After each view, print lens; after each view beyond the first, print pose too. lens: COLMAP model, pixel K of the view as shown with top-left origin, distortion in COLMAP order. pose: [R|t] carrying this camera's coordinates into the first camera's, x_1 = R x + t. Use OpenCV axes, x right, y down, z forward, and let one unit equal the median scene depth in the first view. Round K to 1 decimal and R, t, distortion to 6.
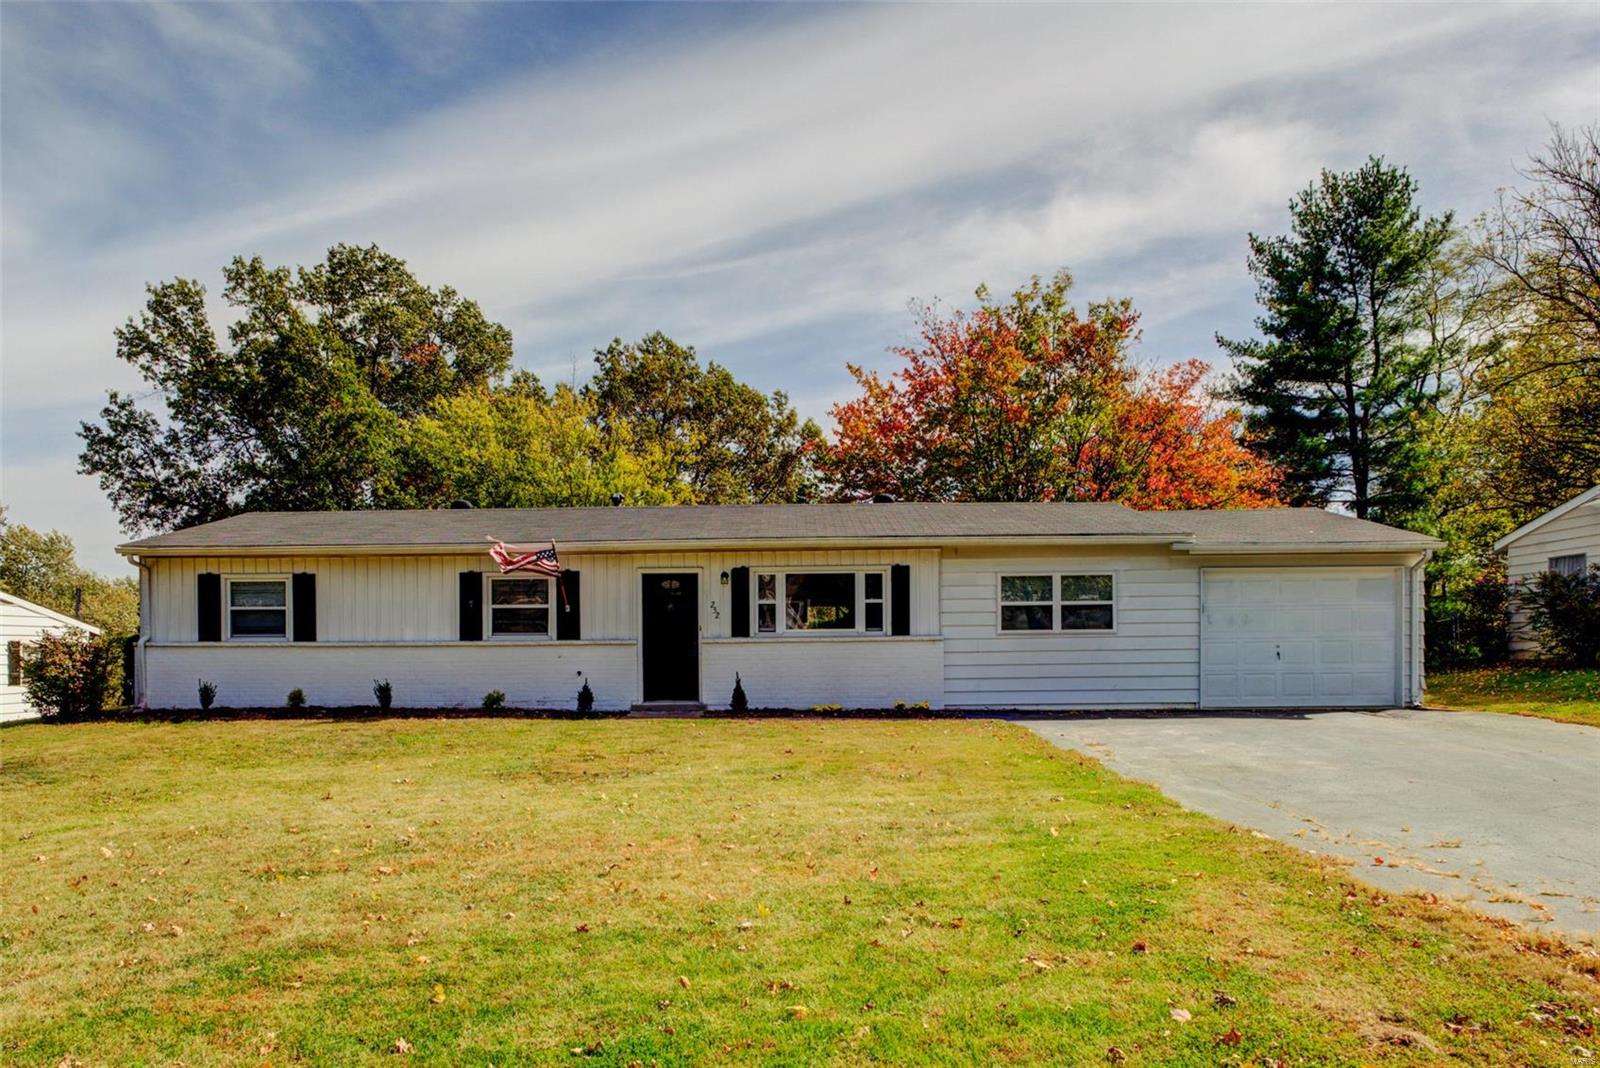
lens RADIAL K [[835.1, 0, 800.0], [0, 835.1, 534.0], [0, 0, 1]] dist [-0.012794, 0.001023]
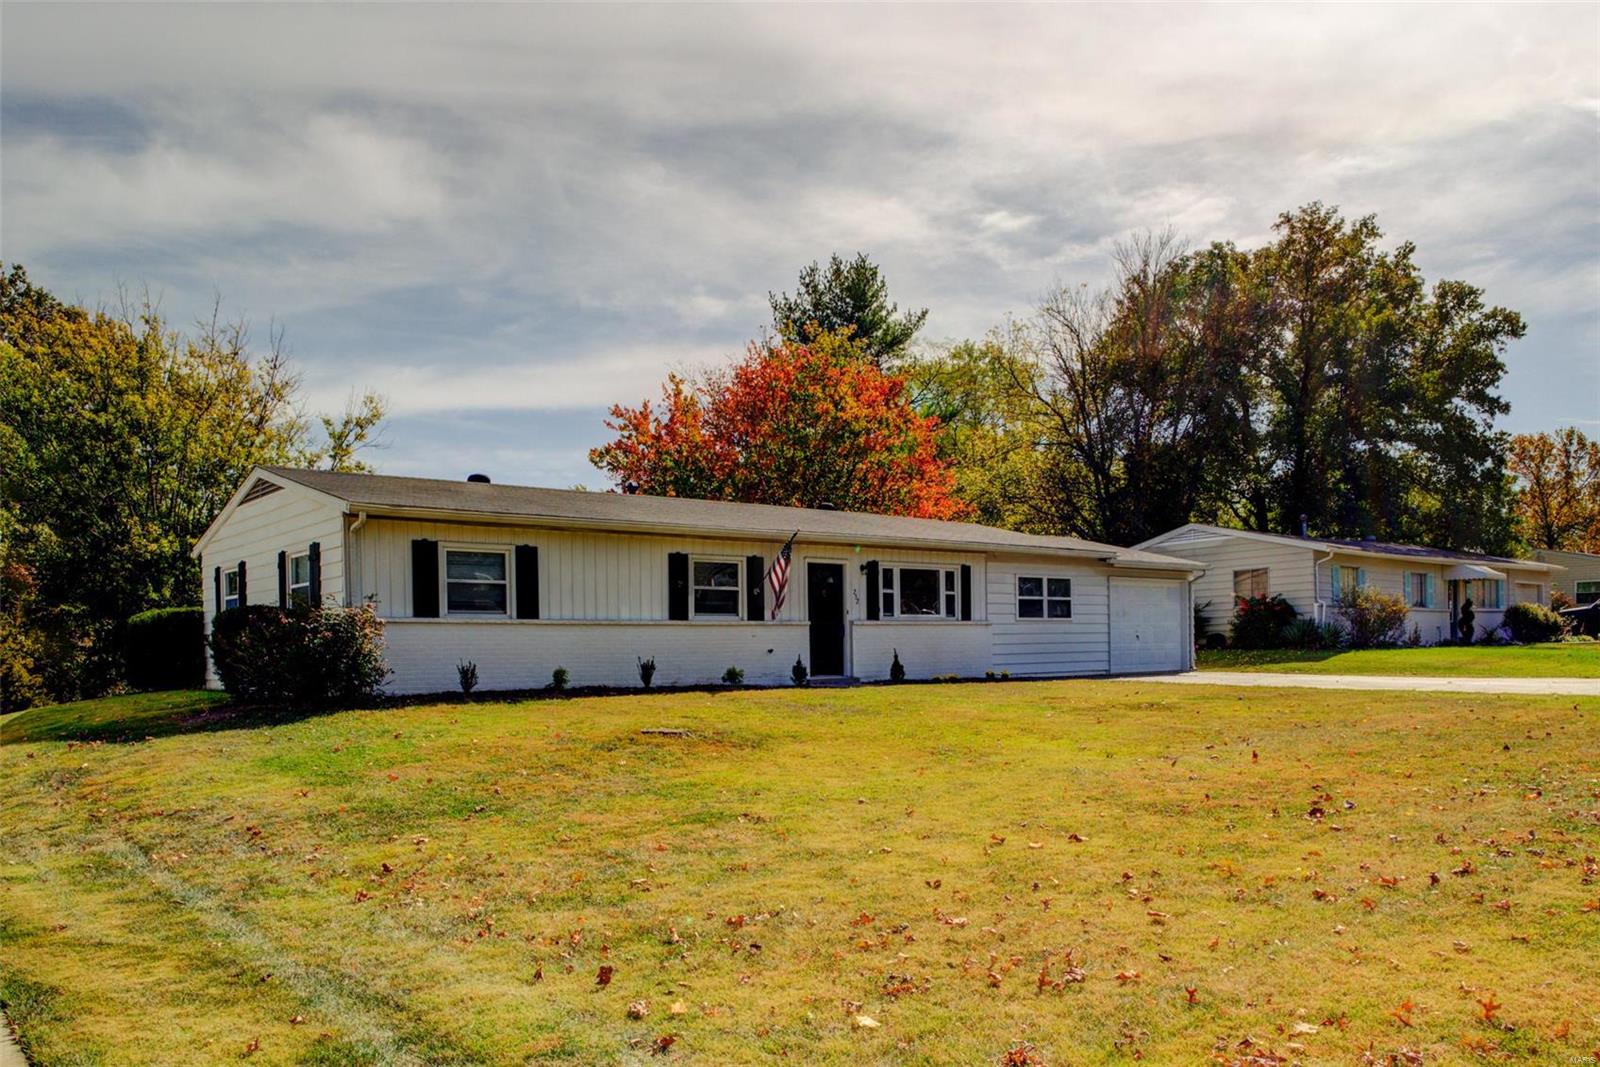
lens RADIAL K [[835.1, 0, 800.0], [0, 835.1, 533.5], [0, 0, 1]] dist [-0.012794, 0.001023]
pose [[0.851857, 0.067792, 0.519368, -0.775485], [-0.078395, 0.996921, -0.001544, 0.010795], [-0.517874, -0.039401, 0.854549, 0.046064]]
